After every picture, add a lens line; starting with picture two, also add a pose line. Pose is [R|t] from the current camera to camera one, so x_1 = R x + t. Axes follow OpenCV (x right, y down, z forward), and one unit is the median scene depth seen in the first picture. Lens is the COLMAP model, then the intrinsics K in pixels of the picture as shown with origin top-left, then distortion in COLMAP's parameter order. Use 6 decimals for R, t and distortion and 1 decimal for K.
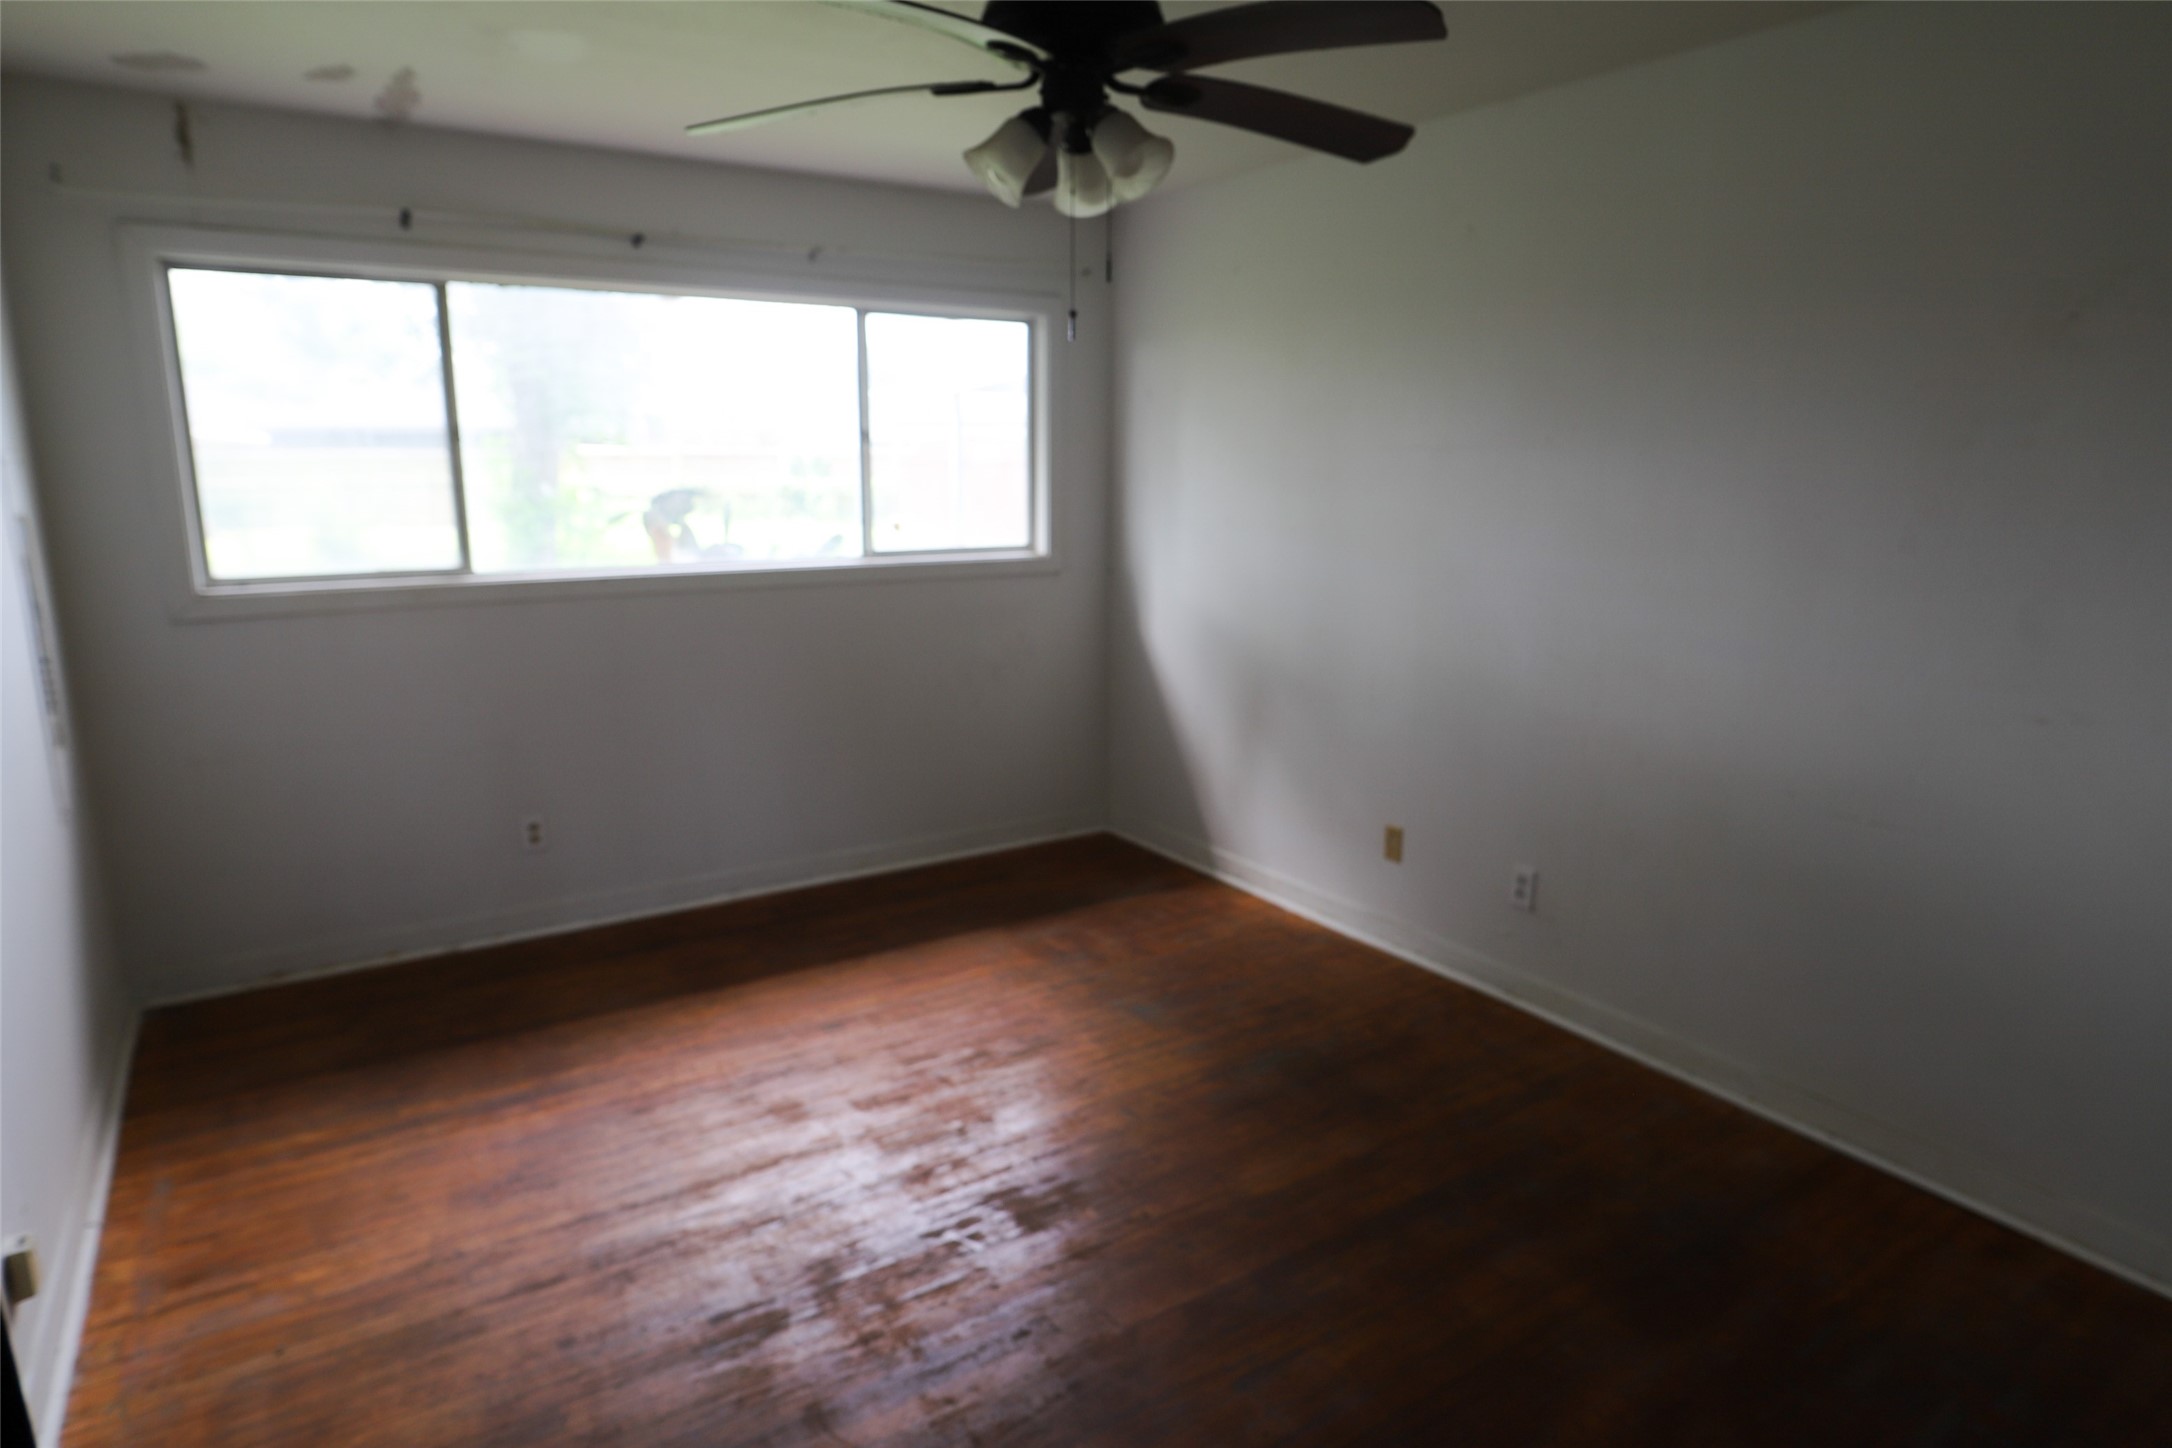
lens RADIAL K [[1258.2, 0, 1098.8], [0, 1258.2, 725.1], [0, 0, 1]] dist [-0.020085, 0.000992]
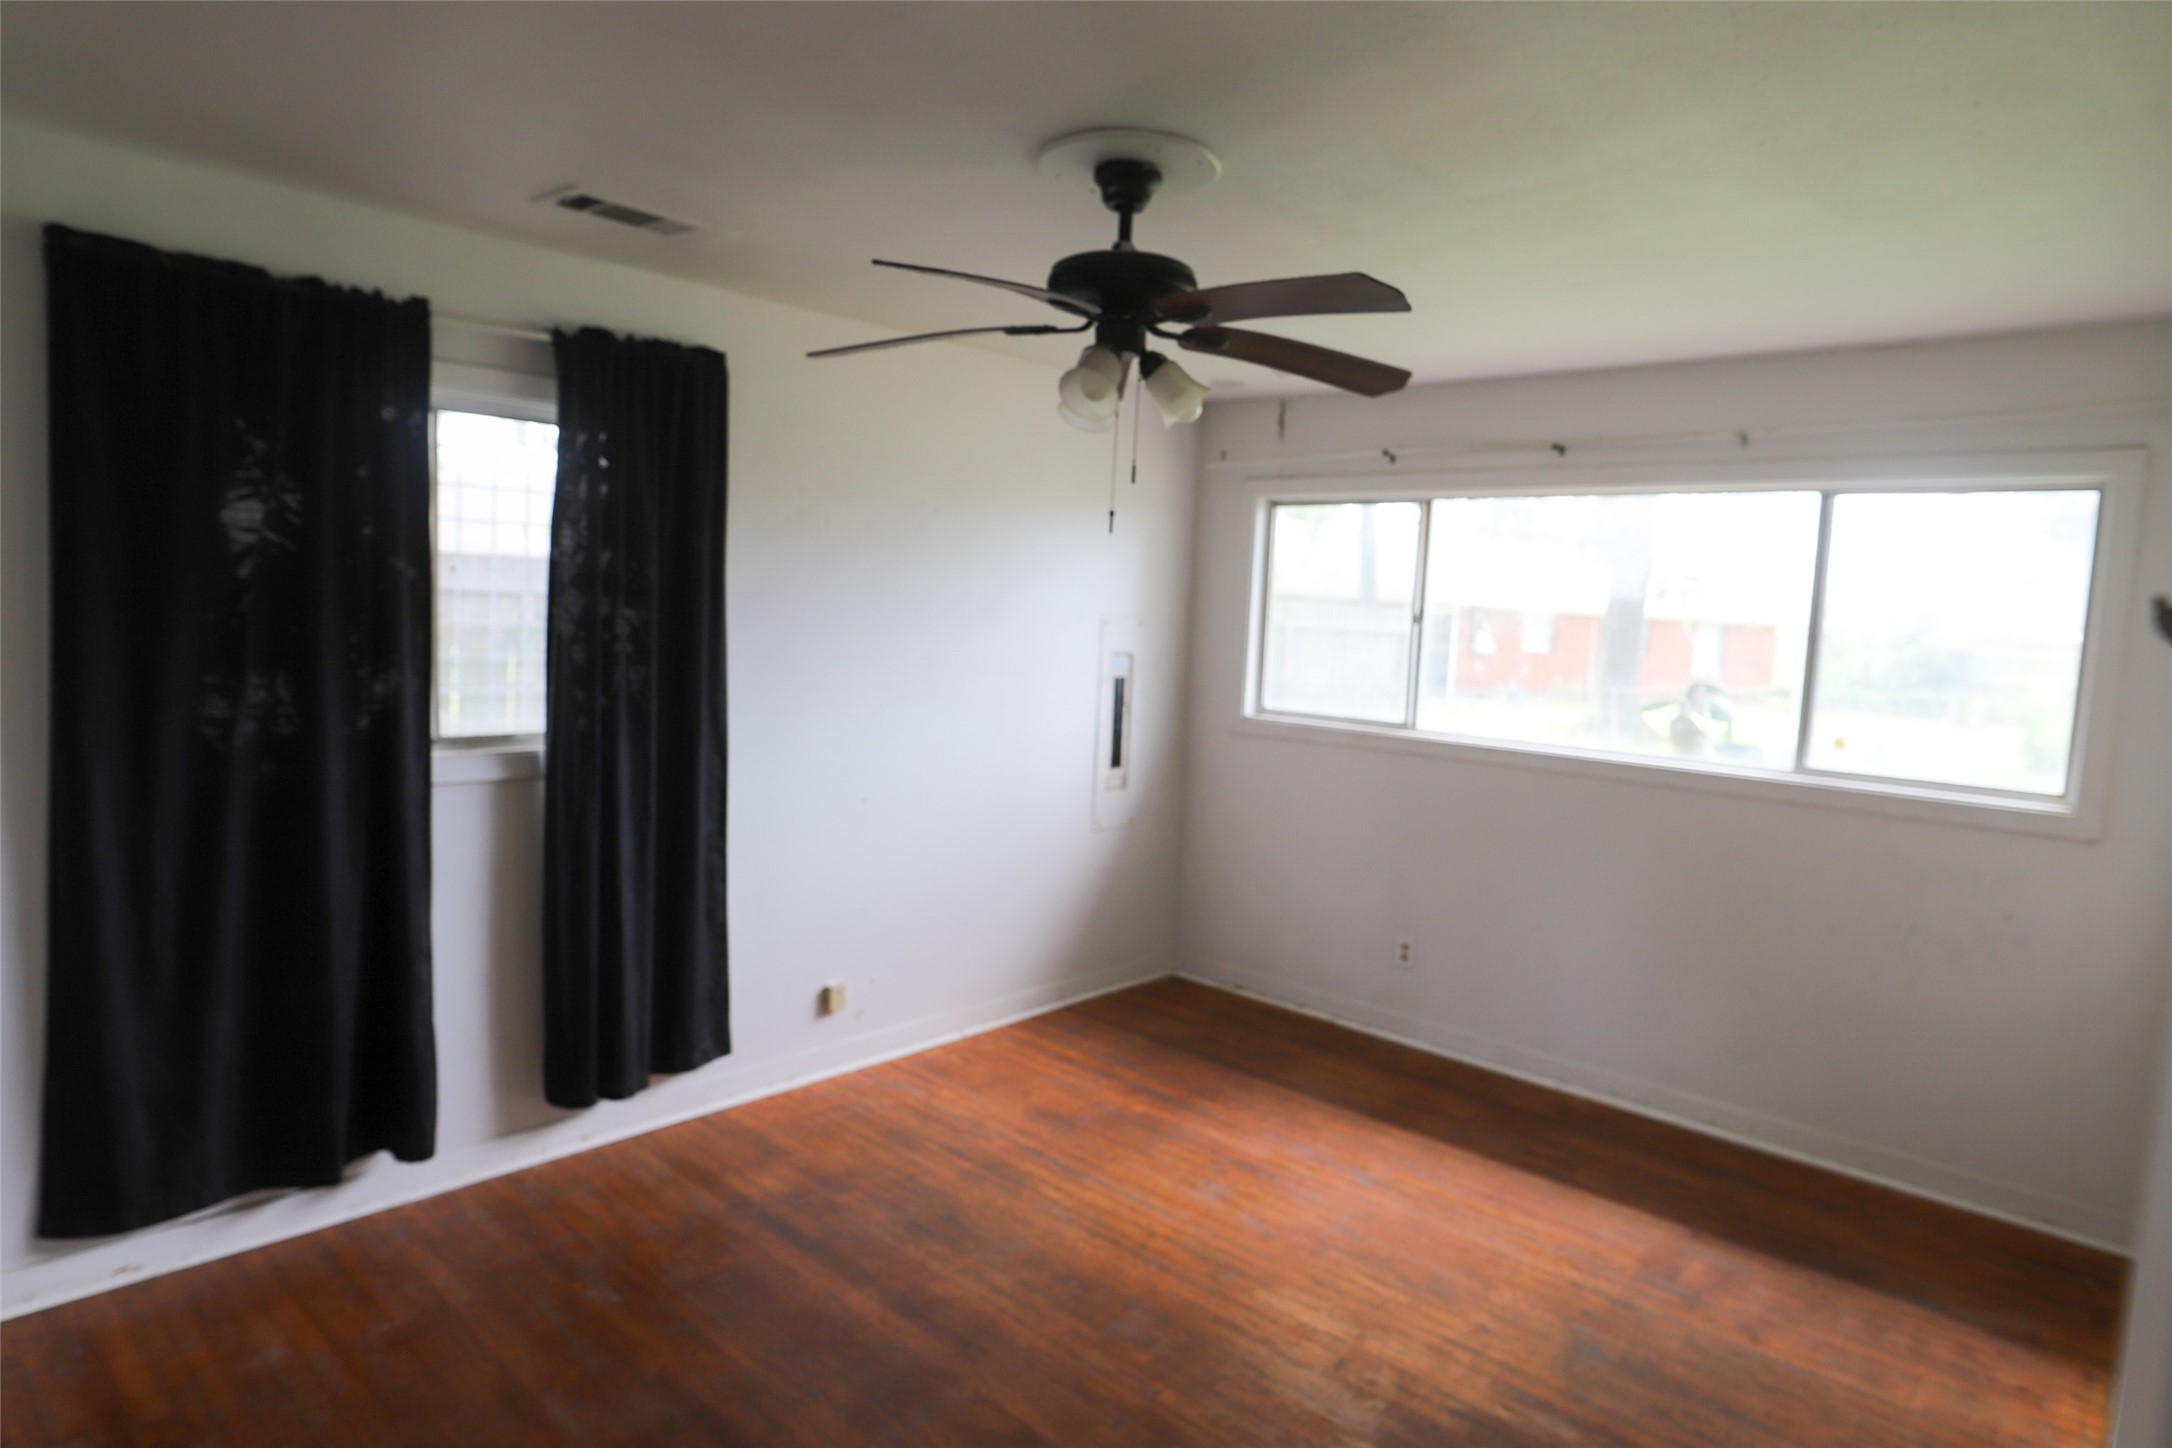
lens RADIAL K [[1258.2, 0, 1098.8], [0, 1258.2, 725.1], [0, 0, 1]] dist [-0.020085, 0.000992]
pose [[0.243233, 0.094126, -0.965390, 0.618192], [-0.252224, 0.967180, 0.030752, -0.086384], [0.936601, 0.236015, 0.258991, 0.397095]]
